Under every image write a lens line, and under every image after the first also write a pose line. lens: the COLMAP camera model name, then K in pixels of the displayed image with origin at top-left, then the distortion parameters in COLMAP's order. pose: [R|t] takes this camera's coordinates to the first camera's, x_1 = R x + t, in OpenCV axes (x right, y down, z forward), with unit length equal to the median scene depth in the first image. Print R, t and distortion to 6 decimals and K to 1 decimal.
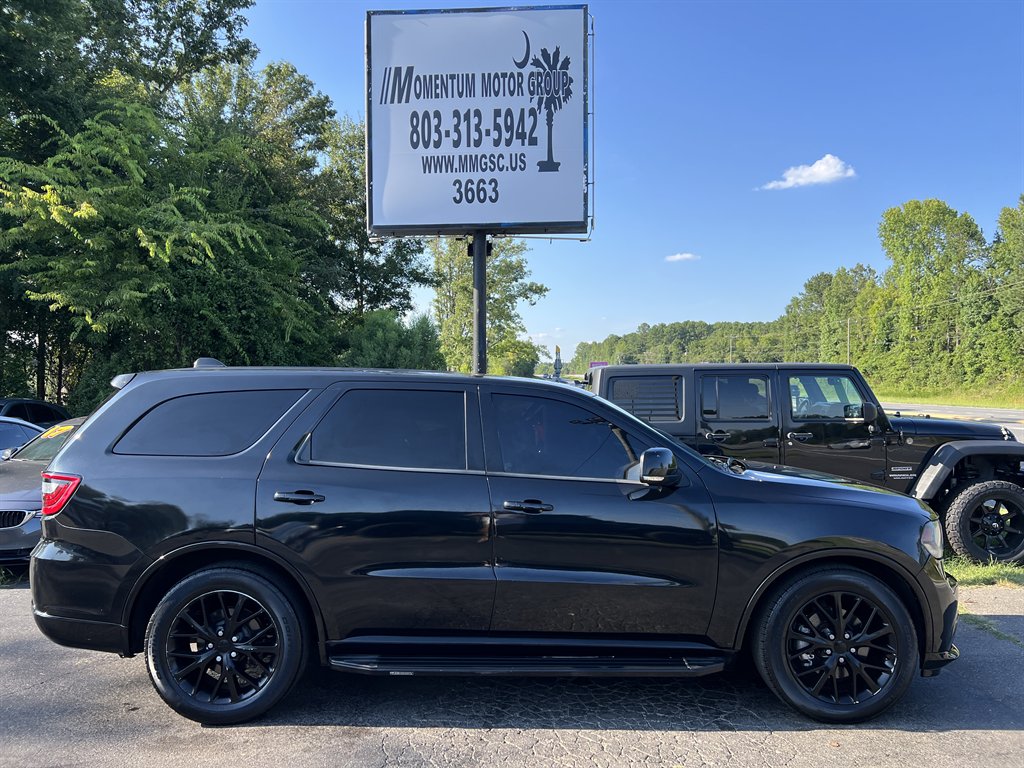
lens RADIAL K [[778.9, 0, 514.5], [0, 778.9, 375.9], [0, 0, 1]] dist [0.042688, -0.046302]
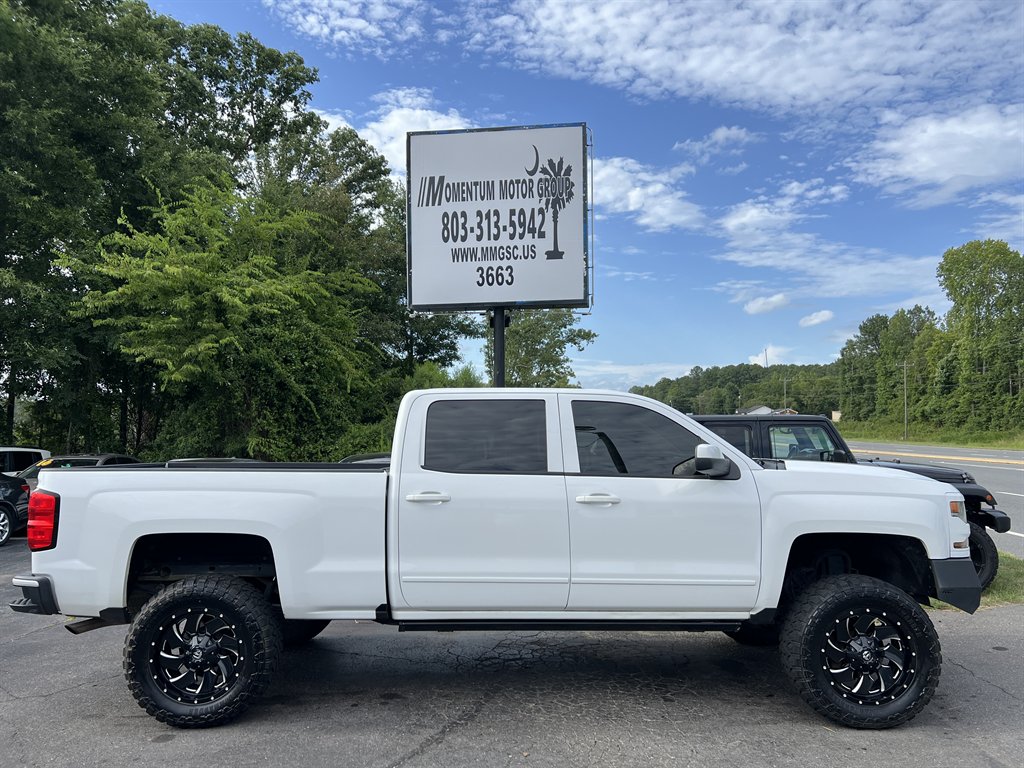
lens RADIAL K [[778.9, 0, 508.8], [0, 778.9, 384.0], [0, 0, 1]] dist [0.042688, -0.046302]
pose [[0.997234, -0.007081, -0.073989, 0.059863], [0.003648, 0.998915, -0.046434, -0.011163], [0.074238, 0.046035, 0.996177, -0.200371]]
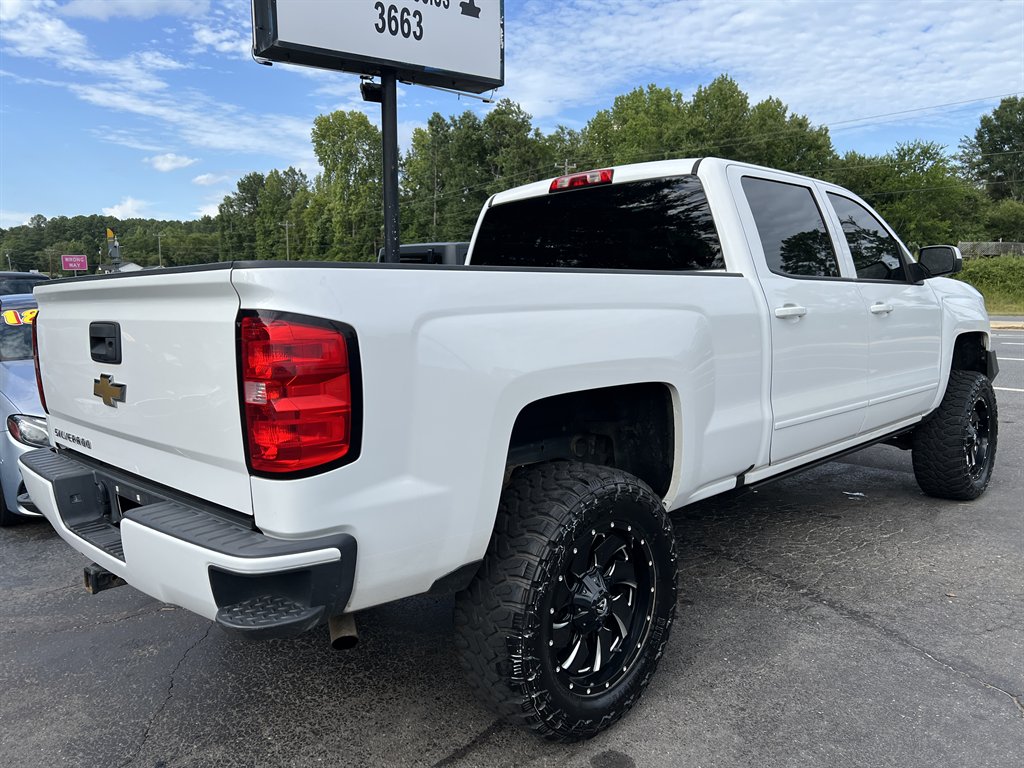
lens RADIAL K [[778.9, 0, 505.8], [0, 778.9, 388.4], [0, 0, 1]] dist [0.042688, -0.046302]
pose [[0.759563, -0.090283, 0.644137, -0.539007], [0.000460, 0.990394, 0.138272, 0.038868], [-0.650434, -0.104730, 0.752308, 0.241667]]
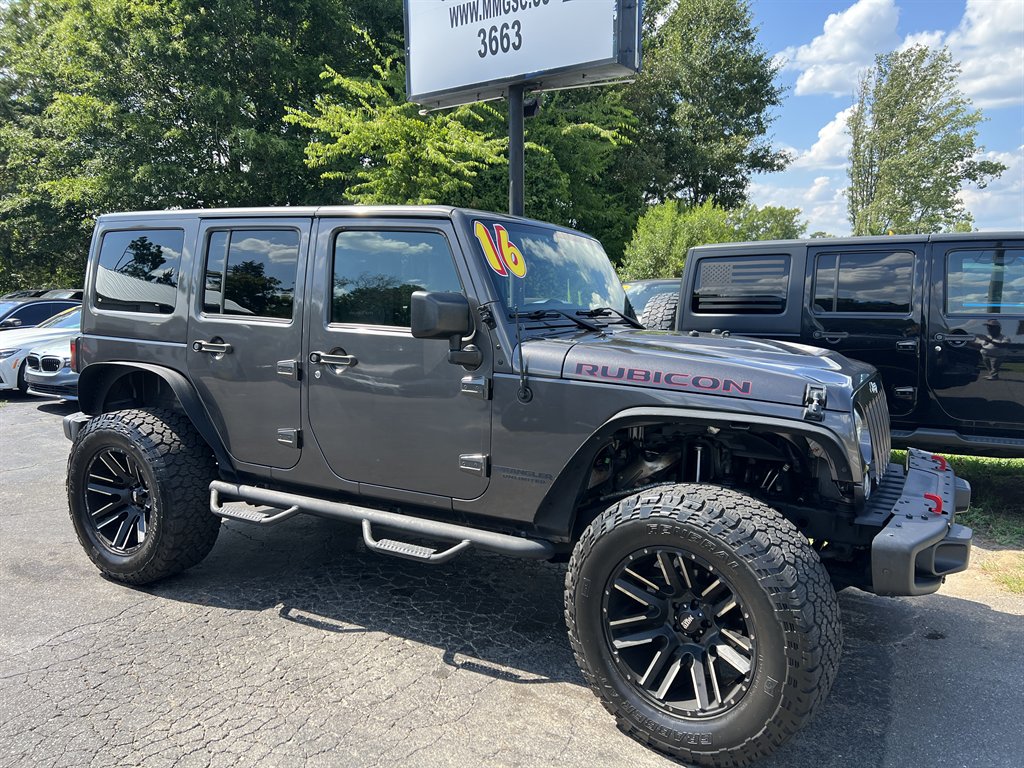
lens RADIAL K [[778.9, 0, 513.0], [0, 778.9, 386.9], [0, 0, 1]] dist [0.042688, -0.046302]
pose [[0.861995, 0.063228, -0.502959, 0.417663], [0.006311, 0.990775, 0.135370, 0.026006], [0.506878, -0.119862, 0.853644, 0.220810]]
